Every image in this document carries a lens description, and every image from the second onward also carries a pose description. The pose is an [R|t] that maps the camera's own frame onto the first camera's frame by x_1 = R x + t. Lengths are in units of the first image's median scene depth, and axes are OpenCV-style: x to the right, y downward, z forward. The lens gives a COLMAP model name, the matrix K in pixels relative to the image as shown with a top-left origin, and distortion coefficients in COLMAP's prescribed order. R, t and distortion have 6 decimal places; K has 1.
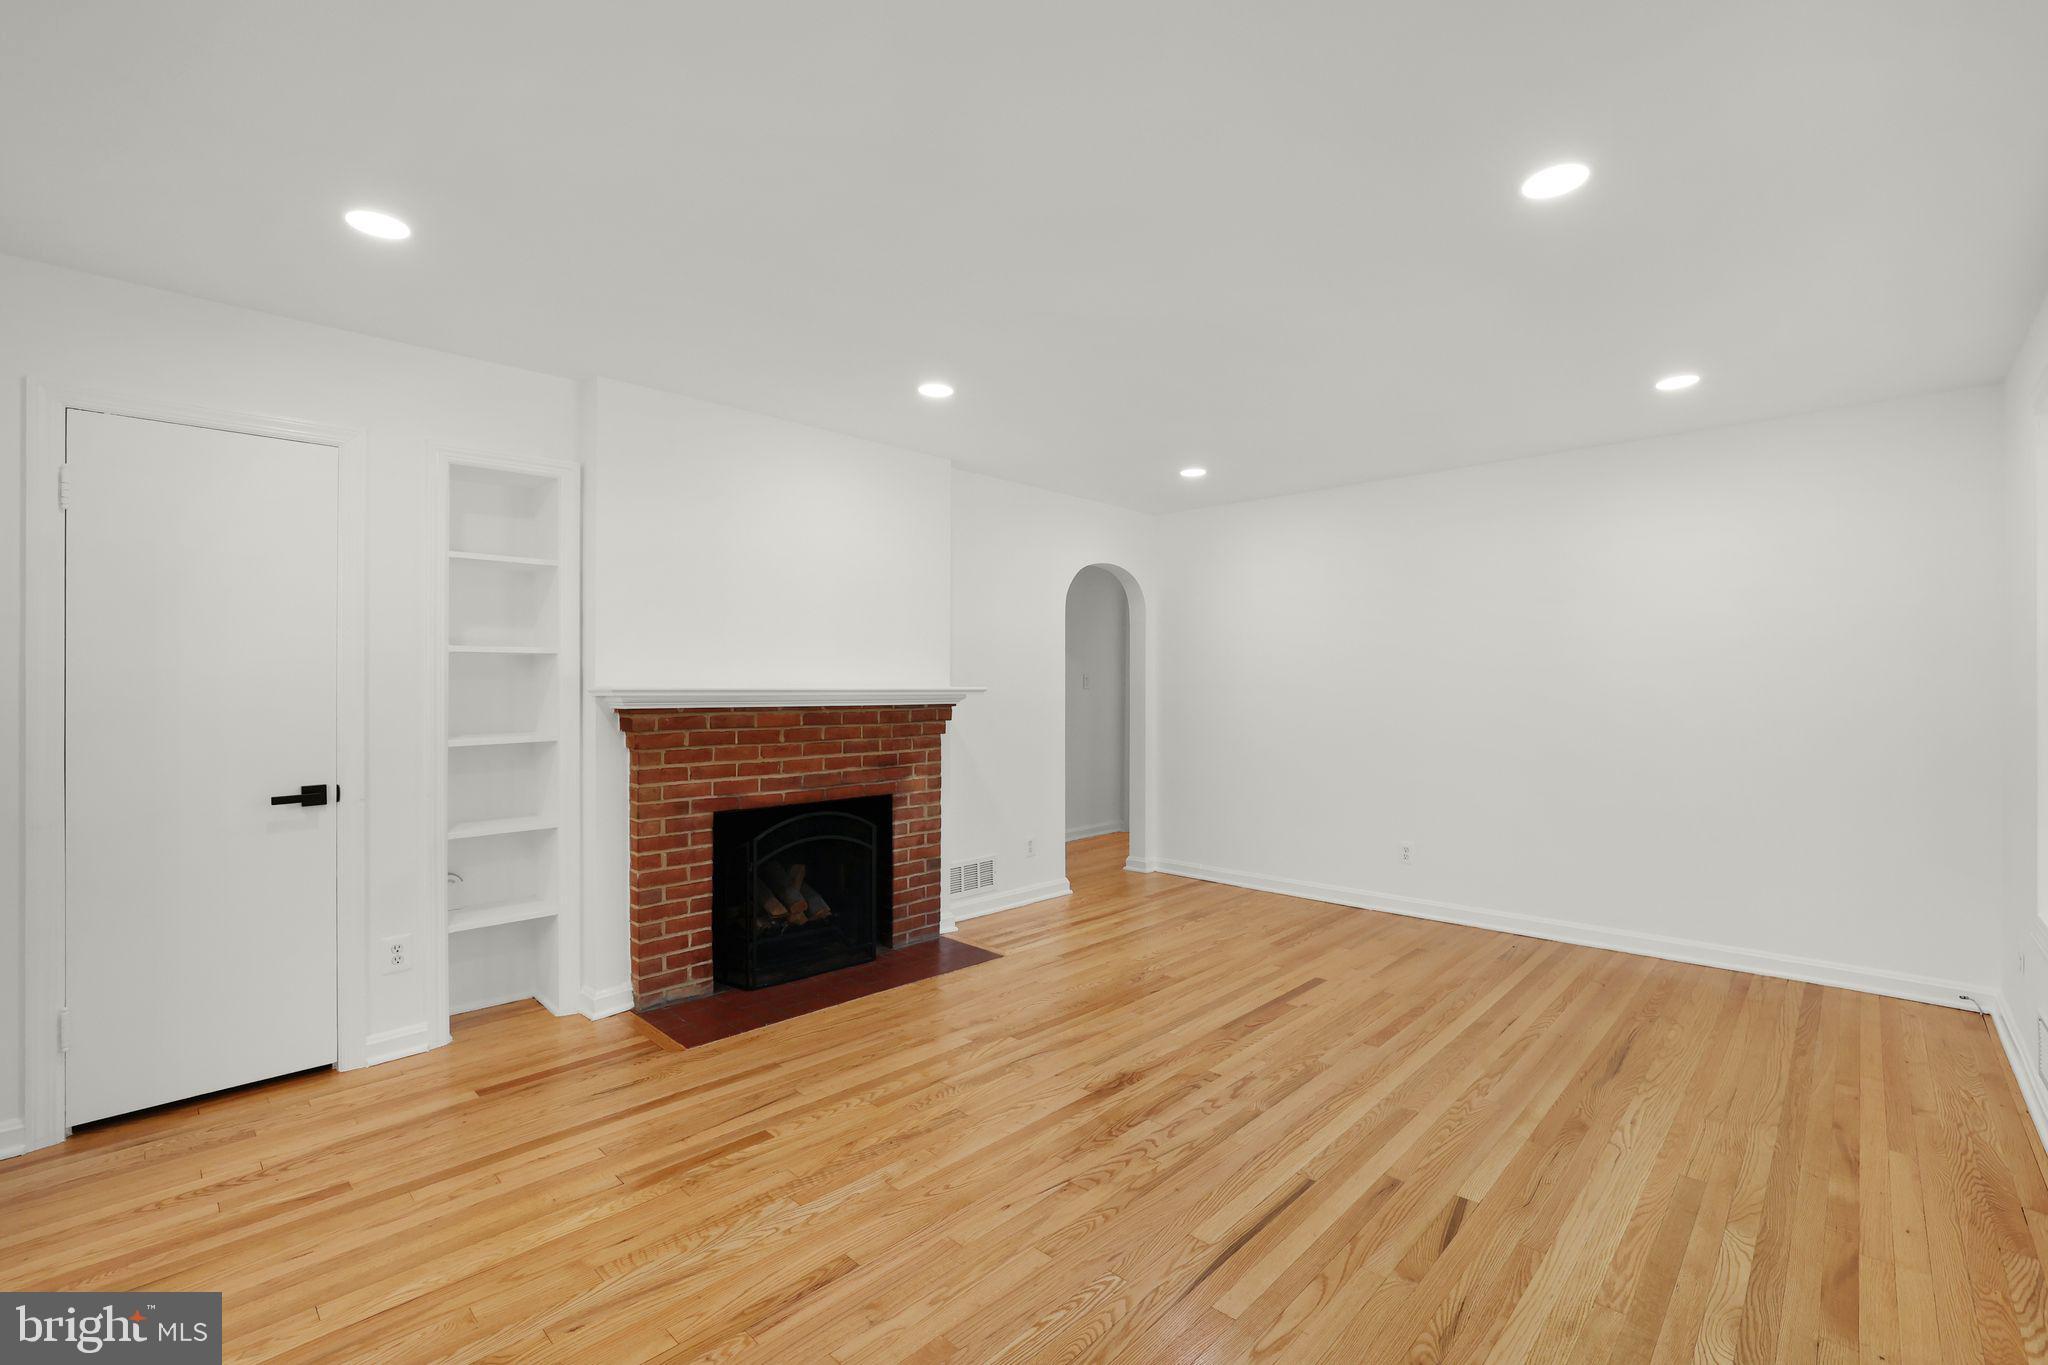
lens RADIAL K [[893.8, 0, 1030.1], [0, 893.8, 678.0], [0, 0, 1]] dist [-0.051443, 0.018731]
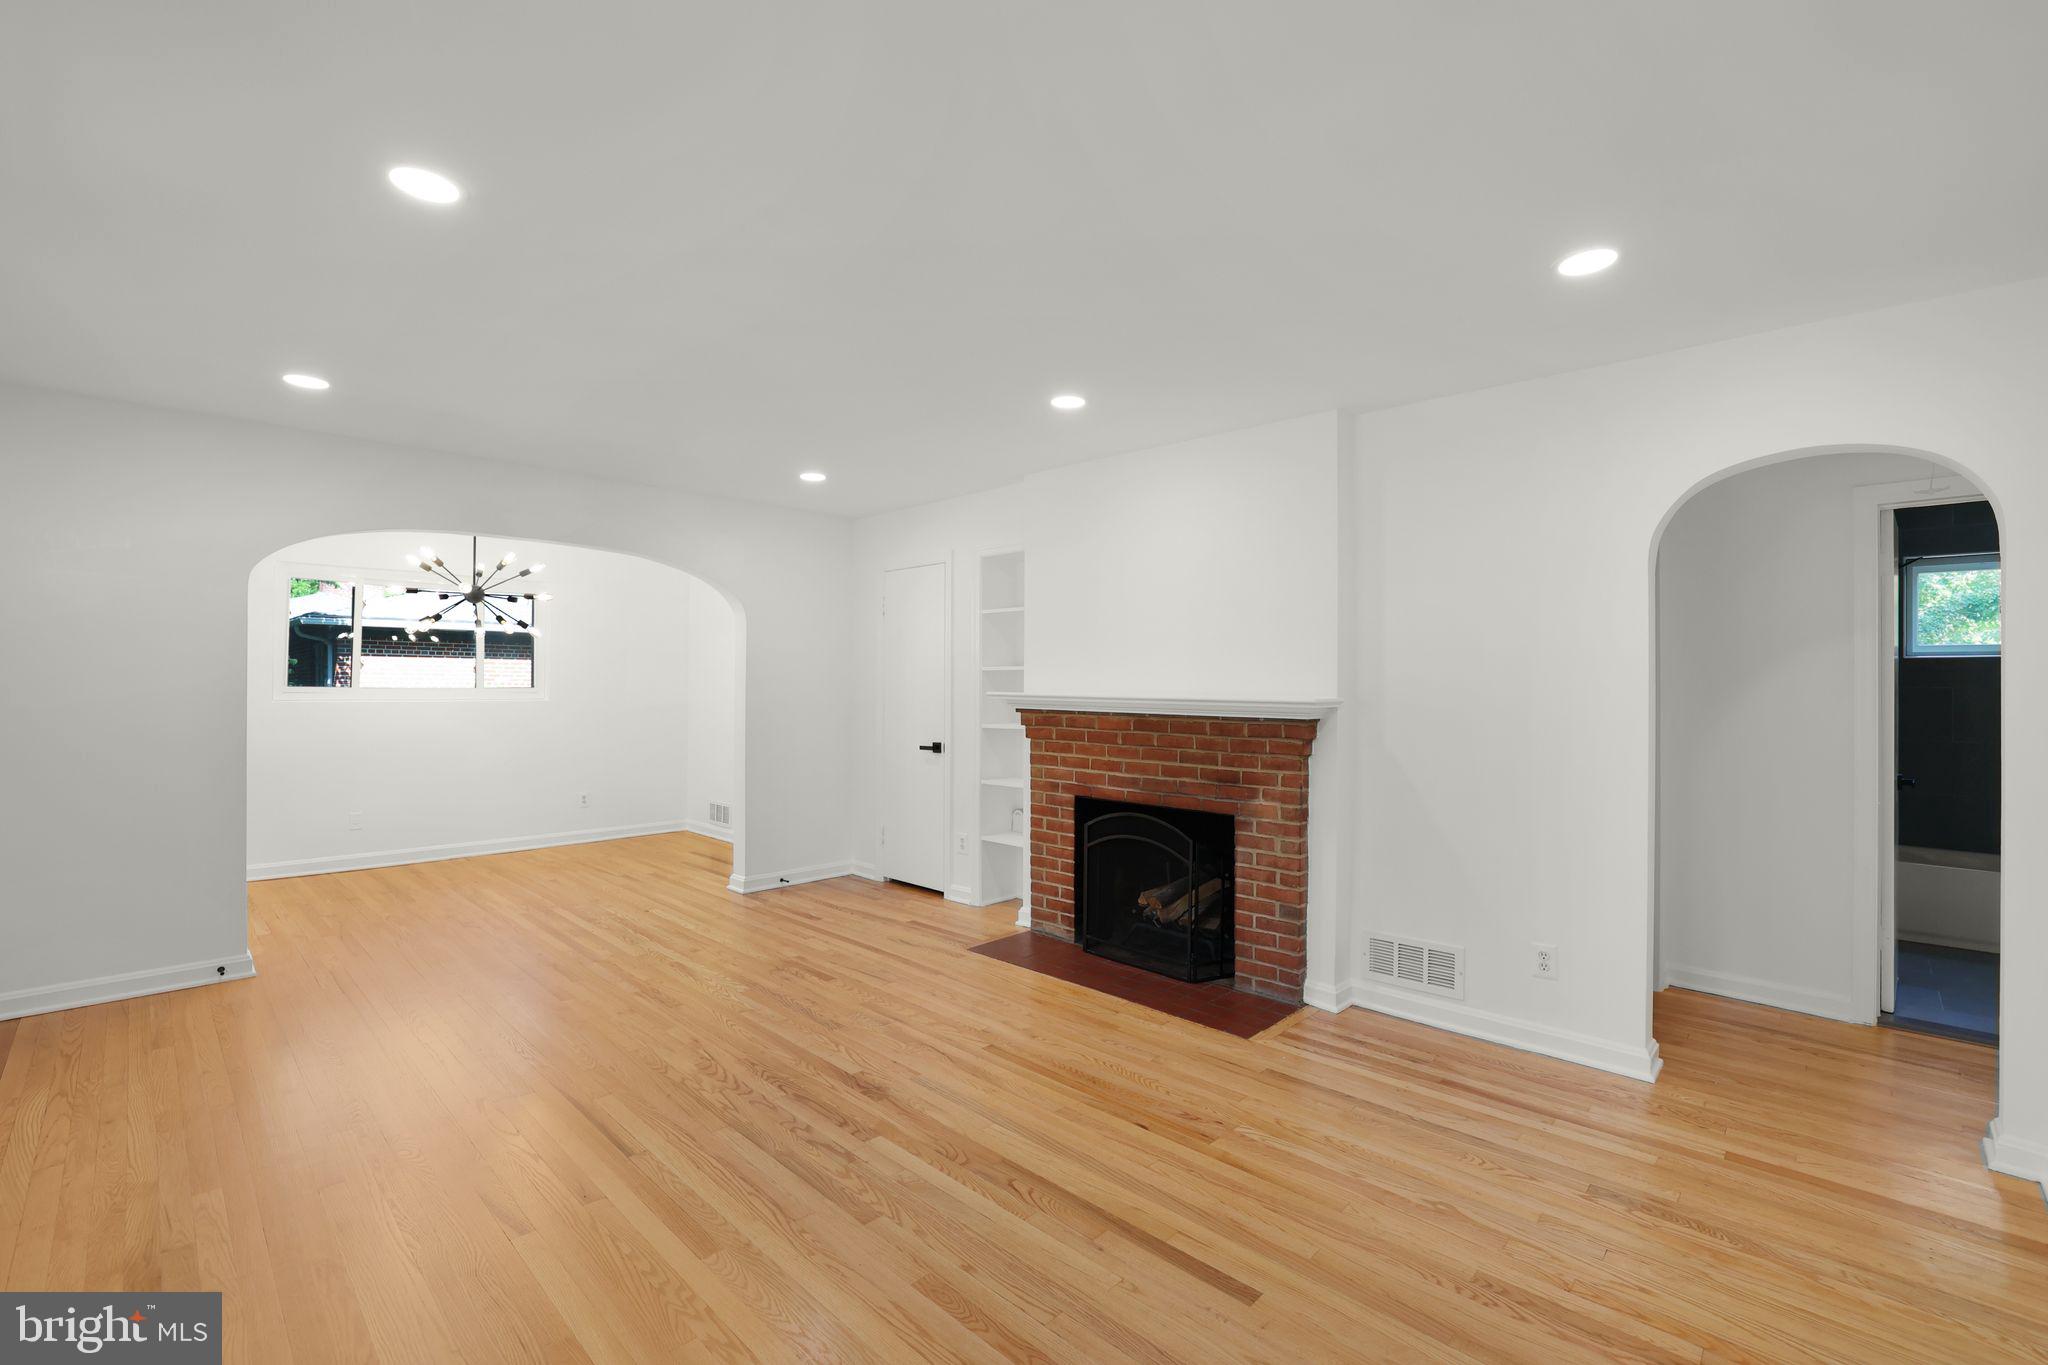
lens RADIAL K [[893.8, 0, 1030.1], [0, 893.8, 678.0], [0, 0, 1]] dist [-0.051443, 0.018731]
pose [[-0.007634, -0.007380, -0.999944, 0.906965], [0.001135, 0.999972, -0.007389, -0.002647], [0.999970, -0.001191, -0.007625, 0.973178]]
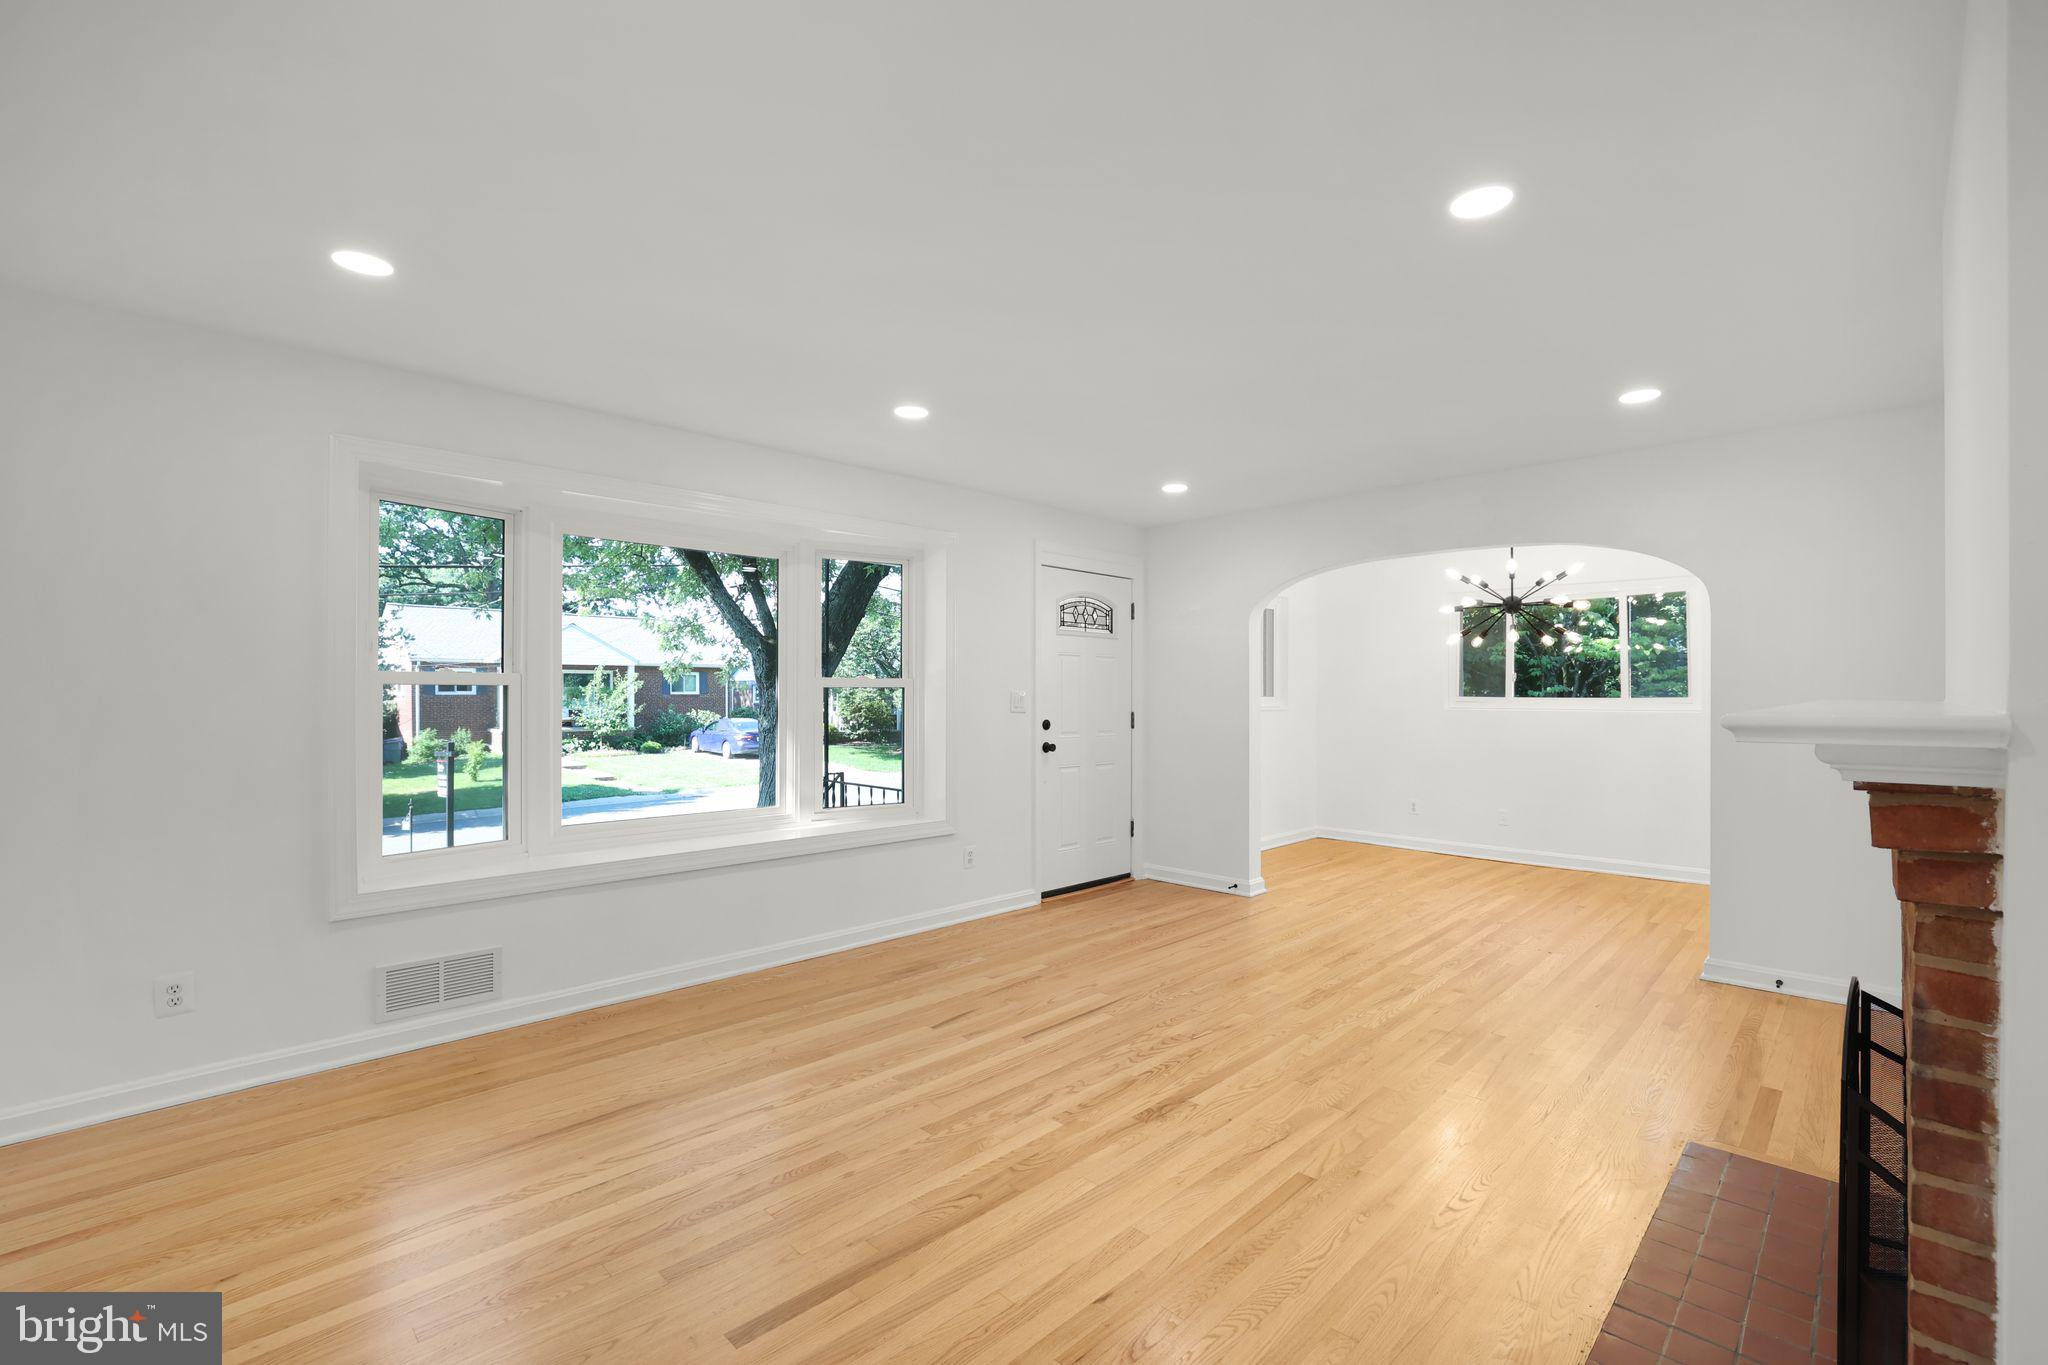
lens RADIAL K [[889.7, 0, 1017.0], [0, 889.7, 690.5], [0, 0, 1]] dist [-0.040811, 0.006197]
pose [[-0.999368, -0.002292, 0.035476, 0.183714], [-0.002618, 0.999955, -0.009118, 0.007286], [-0.035454, -0.009205, -0.999329, 1.604557]]
